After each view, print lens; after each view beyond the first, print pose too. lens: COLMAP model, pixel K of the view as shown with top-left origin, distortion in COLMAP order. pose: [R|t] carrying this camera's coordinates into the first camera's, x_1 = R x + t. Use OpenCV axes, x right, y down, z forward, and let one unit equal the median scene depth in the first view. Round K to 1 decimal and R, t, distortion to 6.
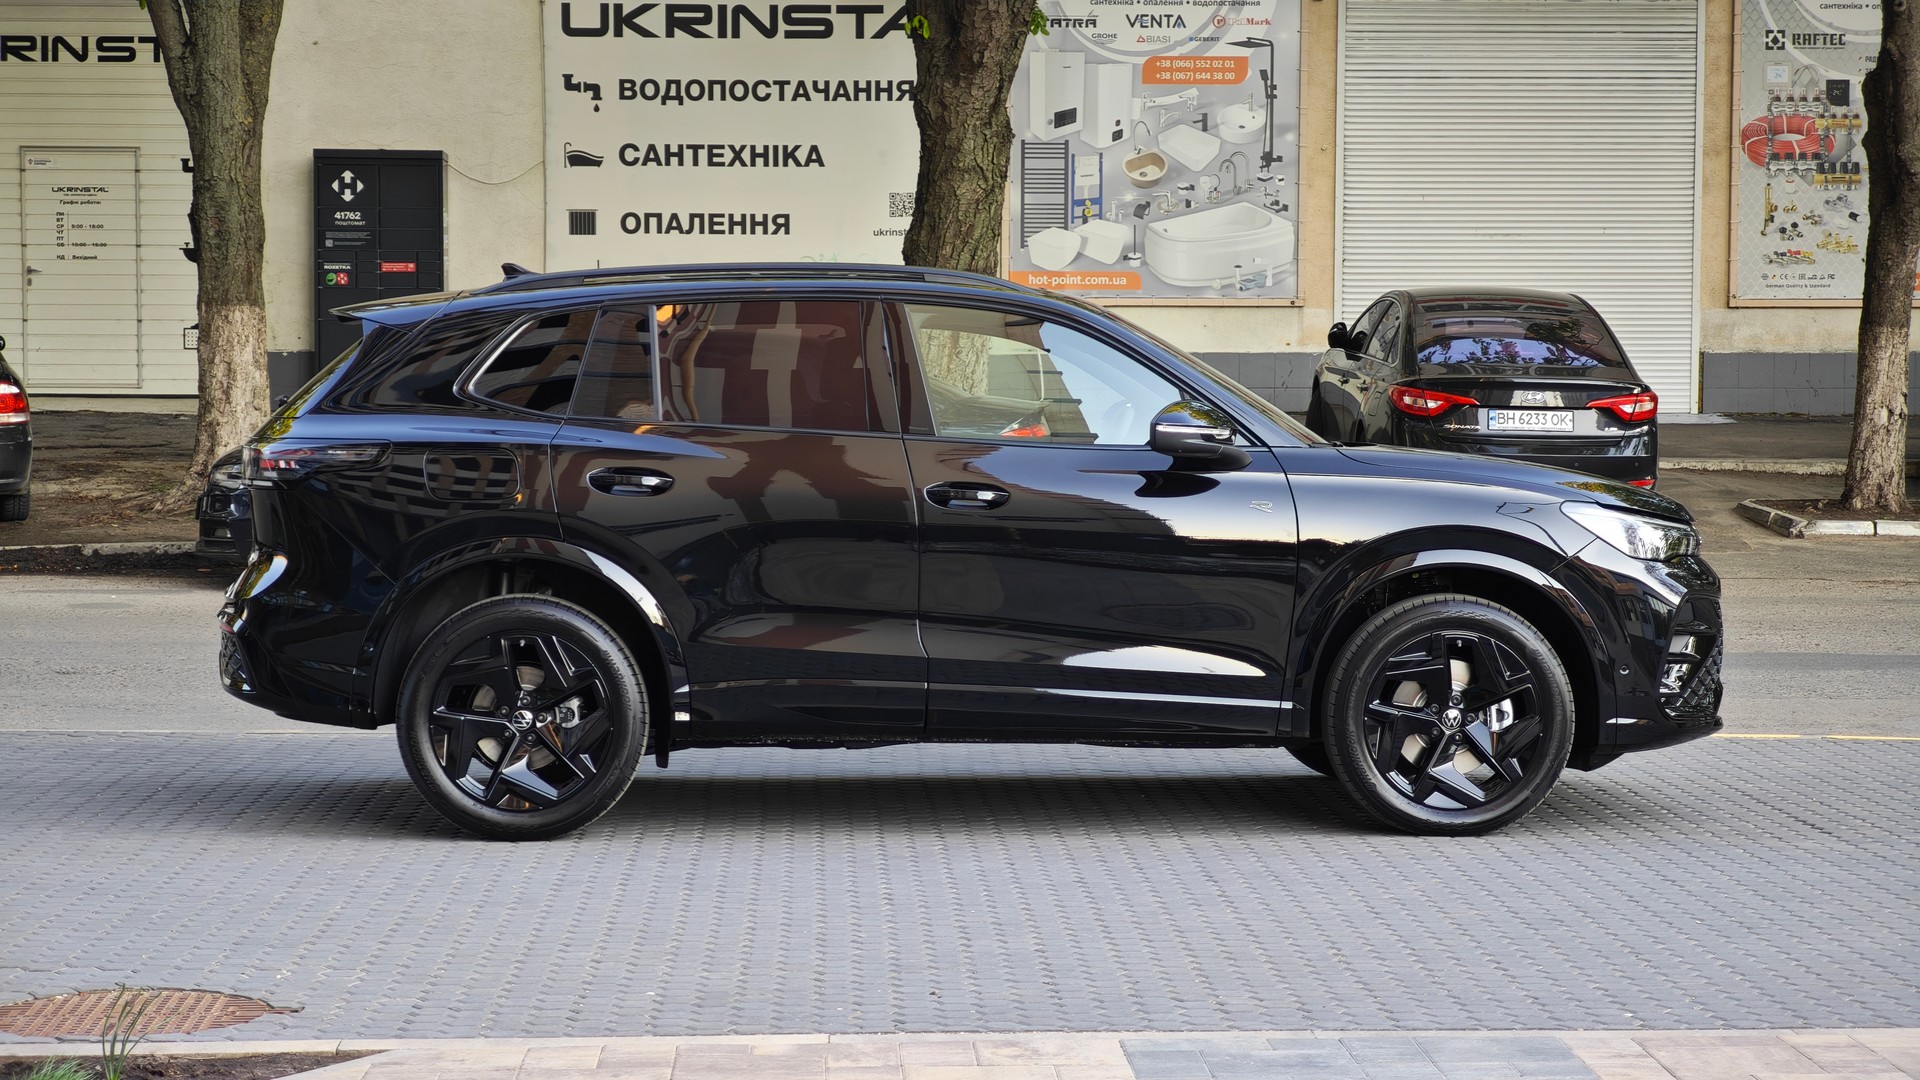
lens RADIAL K [[4348.6, 0, 960.0], [0, 4348.6, 540.0], [0, 0, 1]] dist [0.317570, -3.811735]
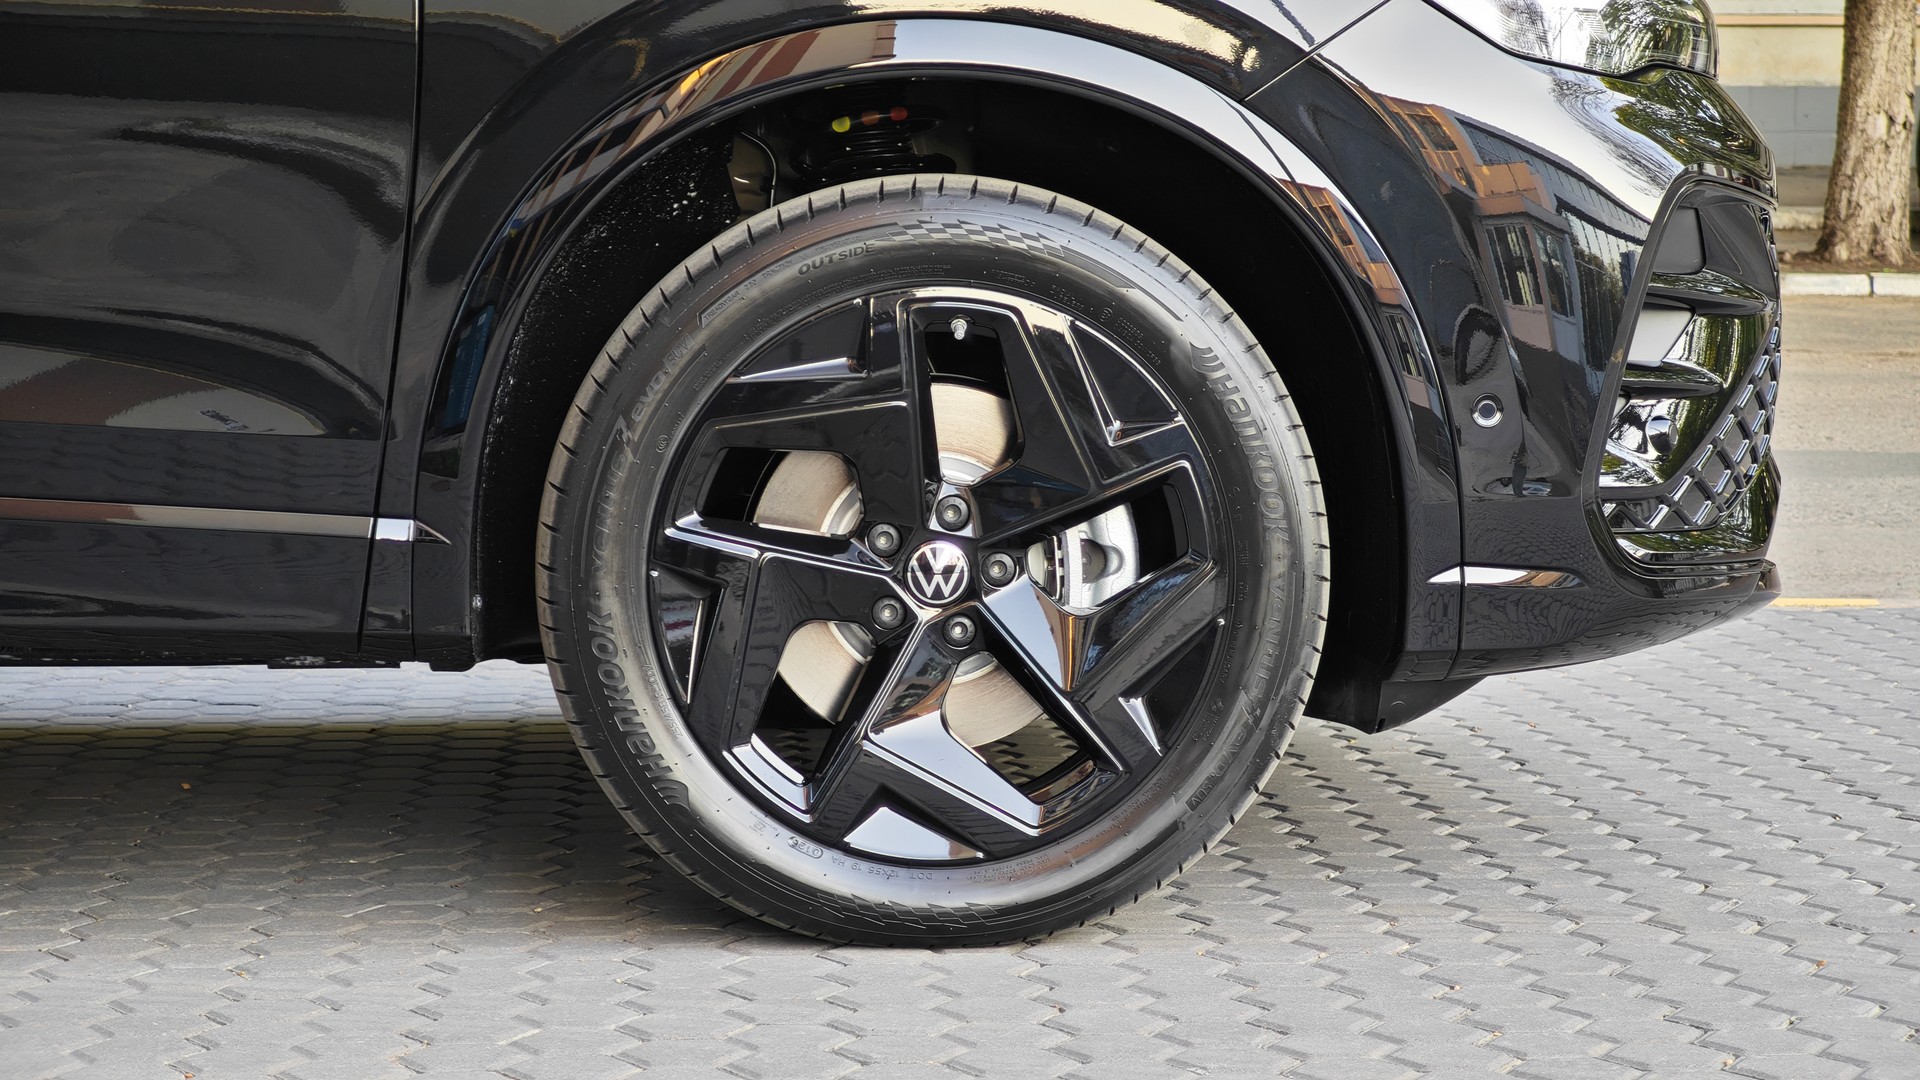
lens RADIAL K [[4348.6, 0, 960.0], [0, 4348.6, 540.0], [0, 0, 1]] dist [0.317570, -3.811735]
pose [[0.999684, -0.002860, 0.024985, 0.105929], [0.001976, 0.999373, 0.035350, 0.027516], [-0.025071, -0.035290, 0.999063, 0.685256]]
